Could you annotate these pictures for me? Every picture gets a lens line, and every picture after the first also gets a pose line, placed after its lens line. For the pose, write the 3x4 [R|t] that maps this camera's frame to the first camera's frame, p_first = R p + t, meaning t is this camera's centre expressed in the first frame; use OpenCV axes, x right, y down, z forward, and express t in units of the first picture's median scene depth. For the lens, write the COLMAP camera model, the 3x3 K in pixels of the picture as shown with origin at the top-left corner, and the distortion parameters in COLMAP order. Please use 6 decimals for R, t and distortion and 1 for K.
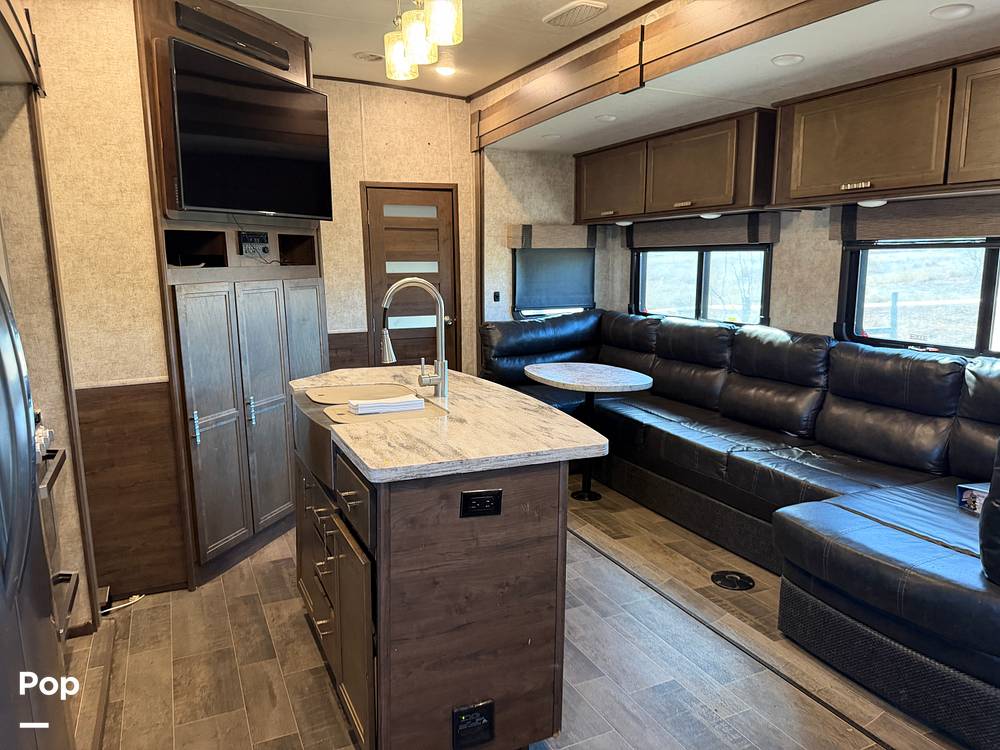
lens RADIAL K [[696.2, 0, 479.7], [0, 696.2, 374.9], [0, 0, 1]] dist [0.070379, -0.108572]
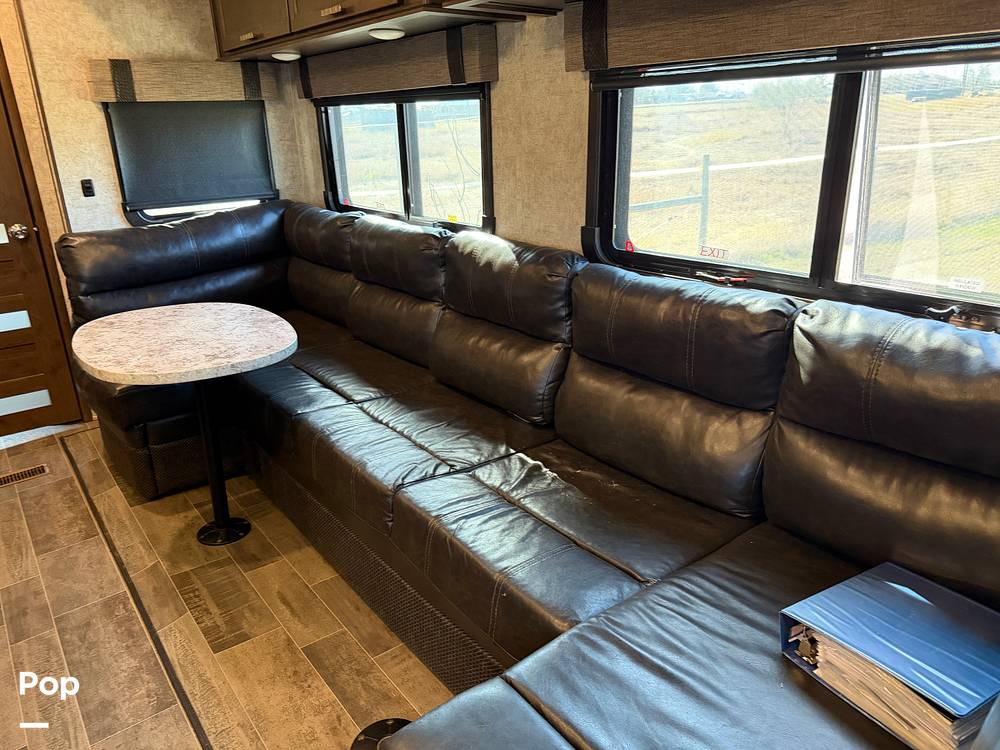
lens RADIAL K [[696.2, 0, 479.7], [0, 696.2, 374.9], [0, 0, 1]] dist [0.070379, -0.108572]
pose [[0.974802, -0.094212, 0.202202, 0.274603], [0.056980, 0.981530, 0.182627, -0.060249], [-0.215673, -0.166504, 0.962165, 0.418452]]
